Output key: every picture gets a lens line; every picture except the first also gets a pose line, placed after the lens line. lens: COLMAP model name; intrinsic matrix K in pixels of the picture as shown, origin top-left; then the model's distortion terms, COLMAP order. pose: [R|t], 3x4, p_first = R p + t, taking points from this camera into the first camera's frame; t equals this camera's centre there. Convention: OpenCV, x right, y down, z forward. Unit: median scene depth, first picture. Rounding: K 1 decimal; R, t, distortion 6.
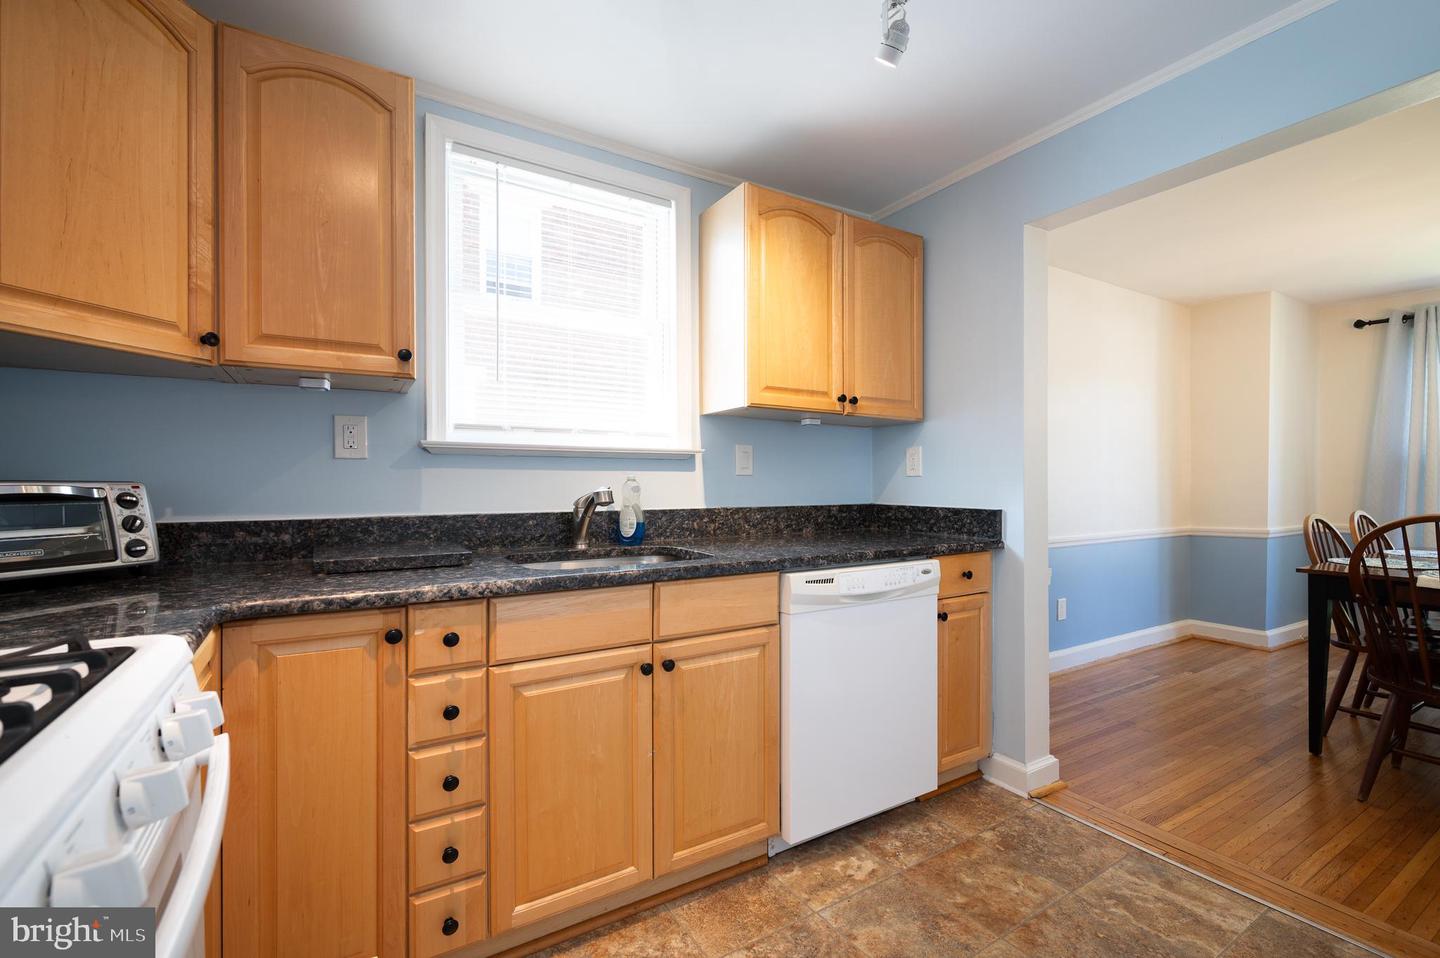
lens RADIAL K [[629.3, 0, 712.5], [0, 629.3, 480.2], [0, 0, 1]] dist [0.001680, -0.000162]
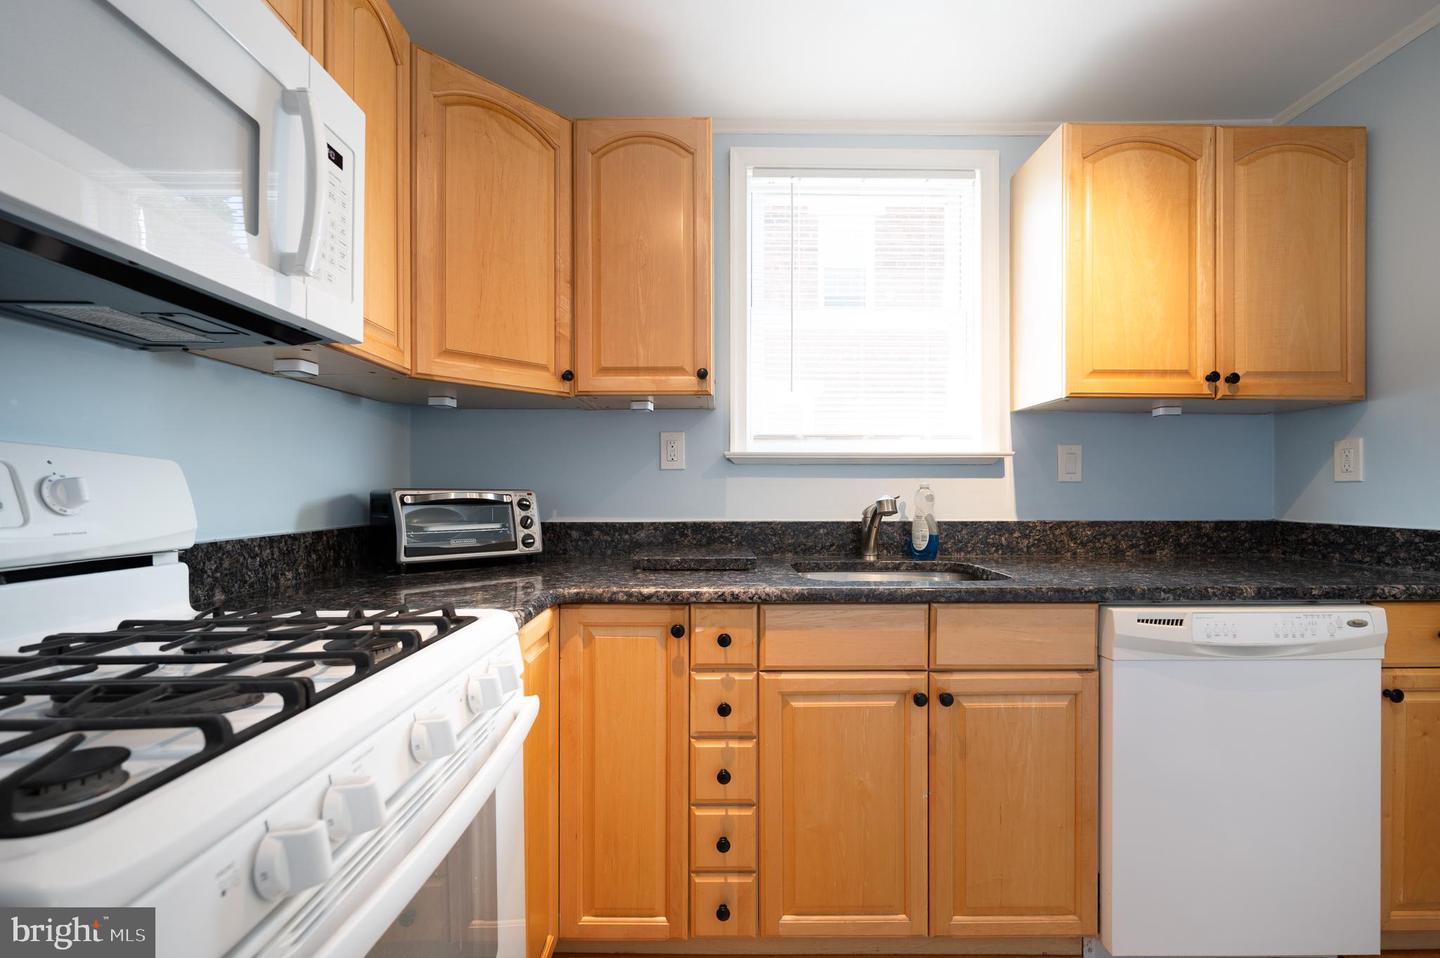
lens RADIAL K [[629.3, 0, 722.2], [0, 629.3, 489.8], [0, 0, 1]] dist [0.001680, -0.000162]
pose [[0.862352, -0.000296, -0.506308, 0.093915], [0.001240, 0.999998, 0.001526, 0.000760], [0.506307, -0.001944, 0.862351, 0.077808]]
